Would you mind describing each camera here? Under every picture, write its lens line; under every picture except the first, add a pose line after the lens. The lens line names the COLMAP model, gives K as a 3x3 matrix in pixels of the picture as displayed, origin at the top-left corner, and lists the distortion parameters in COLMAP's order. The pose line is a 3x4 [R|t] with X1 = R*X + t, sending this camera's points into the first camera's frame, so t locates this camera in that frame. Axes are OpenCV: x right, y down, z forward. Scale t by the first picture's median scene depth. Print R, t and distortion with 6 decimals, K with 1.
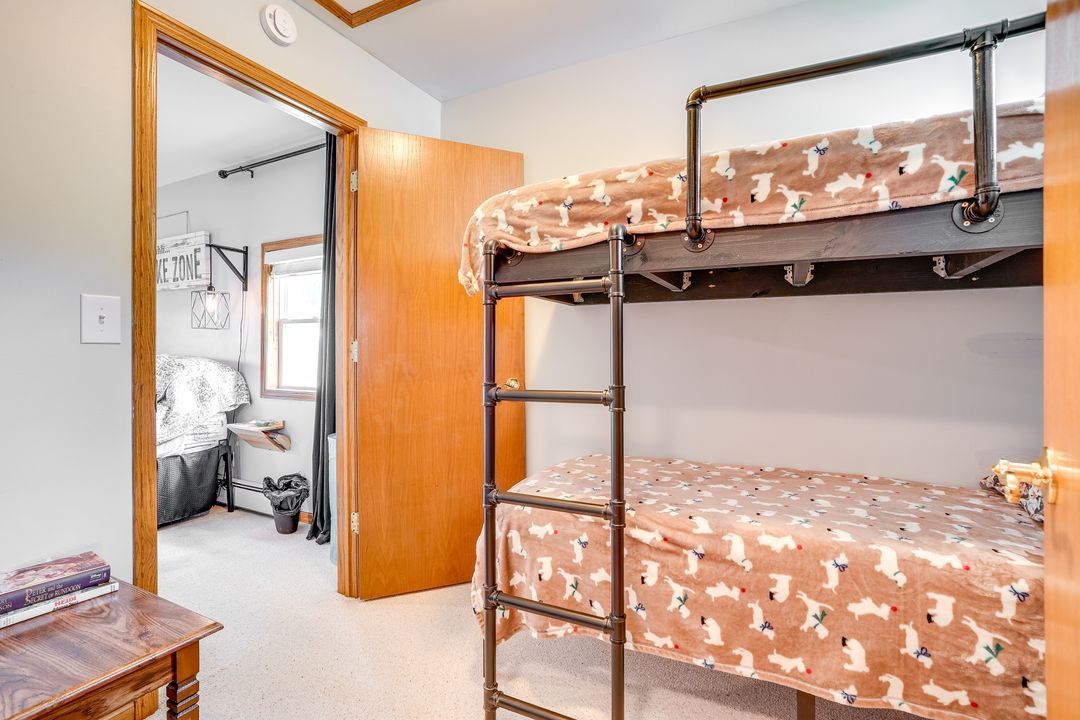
lens RADIAL K [[492.0, 0, 540.0], [0, 492.0, 360.0], [0, 0, 1]] dist [-0.049476, 0.022486]
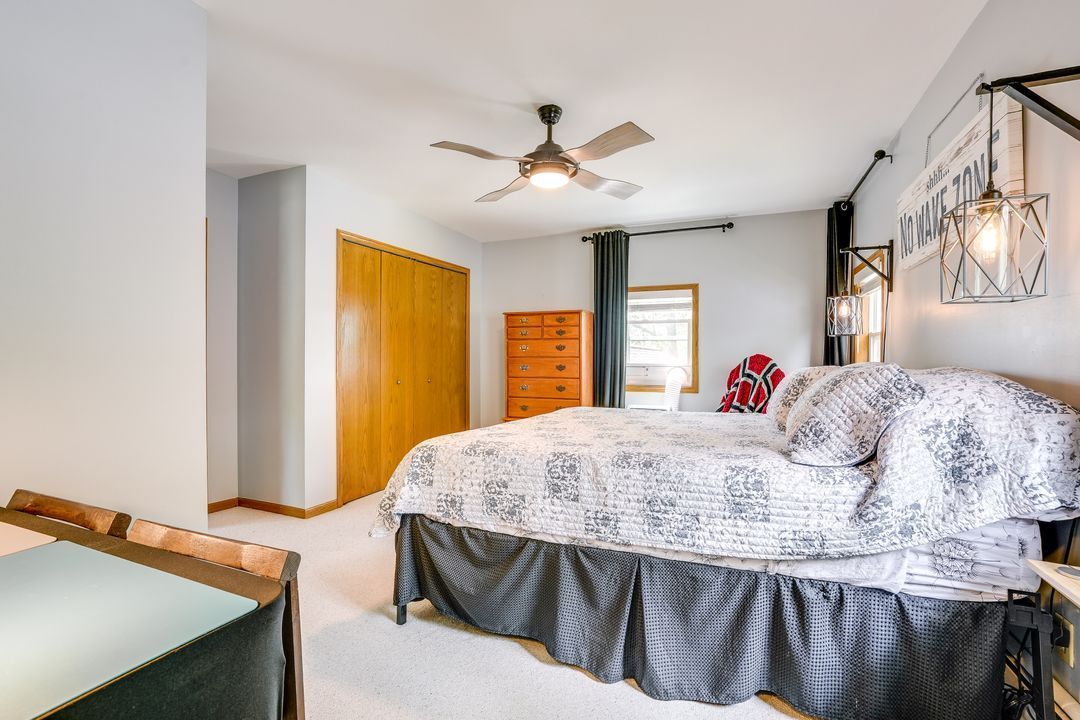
lens RADIAL K [[492.0, 0, 540.0], [0, 492.0, 360.0], [0, 0, 1]] dist [-0.049476, 0.022486]
pose [[0.066436, 0.010532, -0.997735, -0.315329], [-0.018475, 0.999786, 0.009324, -0.013641], [0.997620, 0.017814, 0.066616, 0.608040]]
